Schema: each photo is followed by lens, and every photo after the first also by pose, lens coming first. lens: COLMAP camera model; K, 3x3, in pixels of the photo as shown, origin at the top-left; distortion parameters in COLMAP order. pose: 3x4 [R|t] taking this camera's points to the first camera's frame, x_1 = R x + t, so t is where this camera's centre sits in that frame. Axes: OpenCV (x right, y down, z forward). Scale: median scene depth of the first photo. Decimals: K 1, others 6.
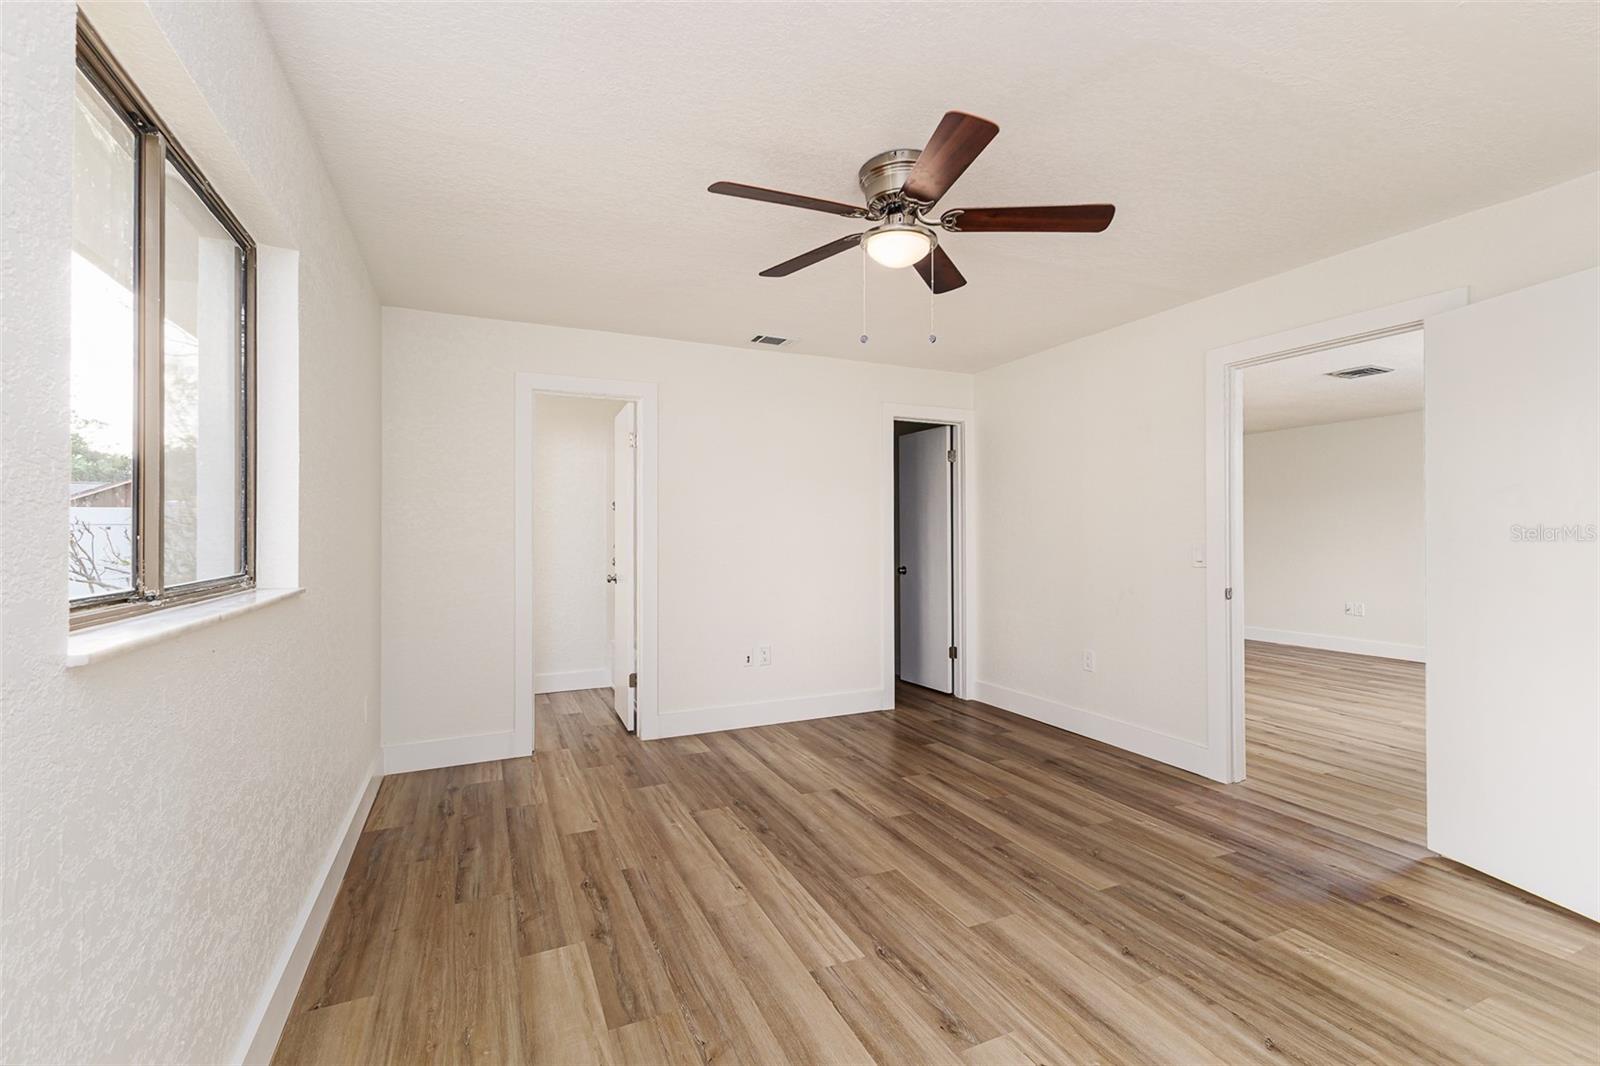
lens RADIAL K [[694.8, 0, 800.0], [0, 694.8, 531.6], [0, 0, 1]] dist [0.002924, 0.000177]
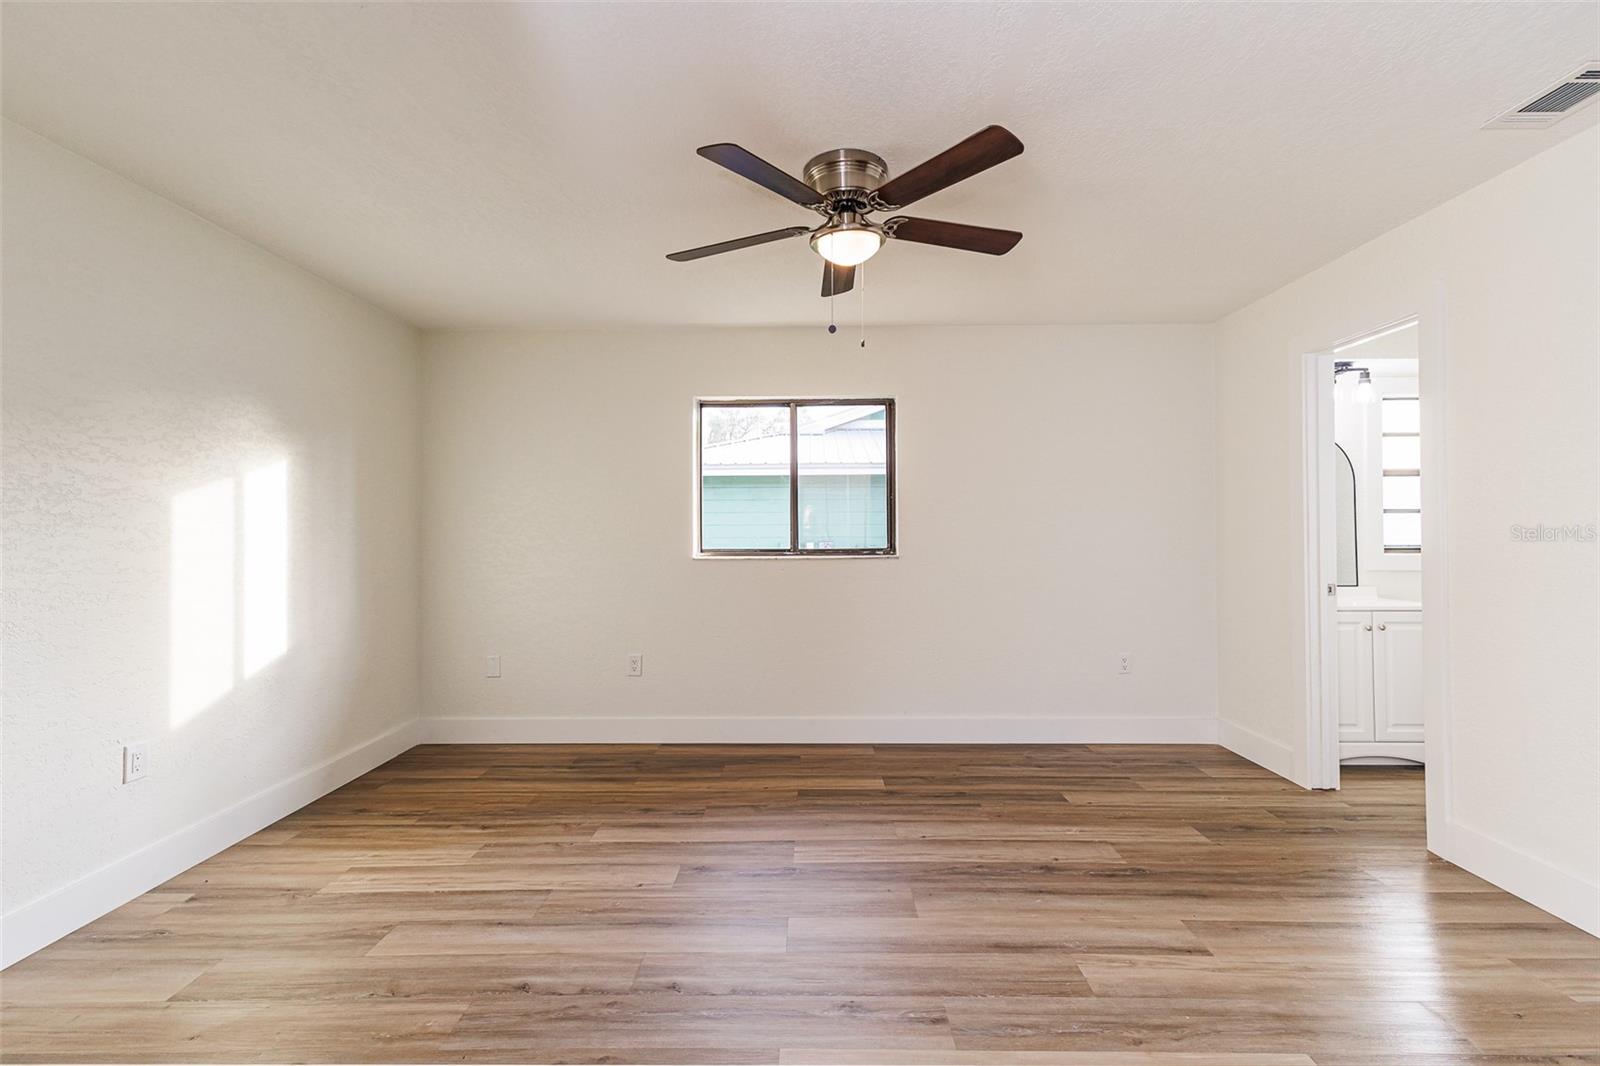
lens RADIAL K [[694.8, 0, 801.1], [0, 694.8, 528.3], [0, 0, 1]] dist [0.002924, 0.000177]
pose [[-0.427354, 0.004294, -0.904074, 0.892008], [0.011894, 0.999929, -0.000873, -0.002399], [0.904006, -0.011126, -0.427374, 1.125721]]
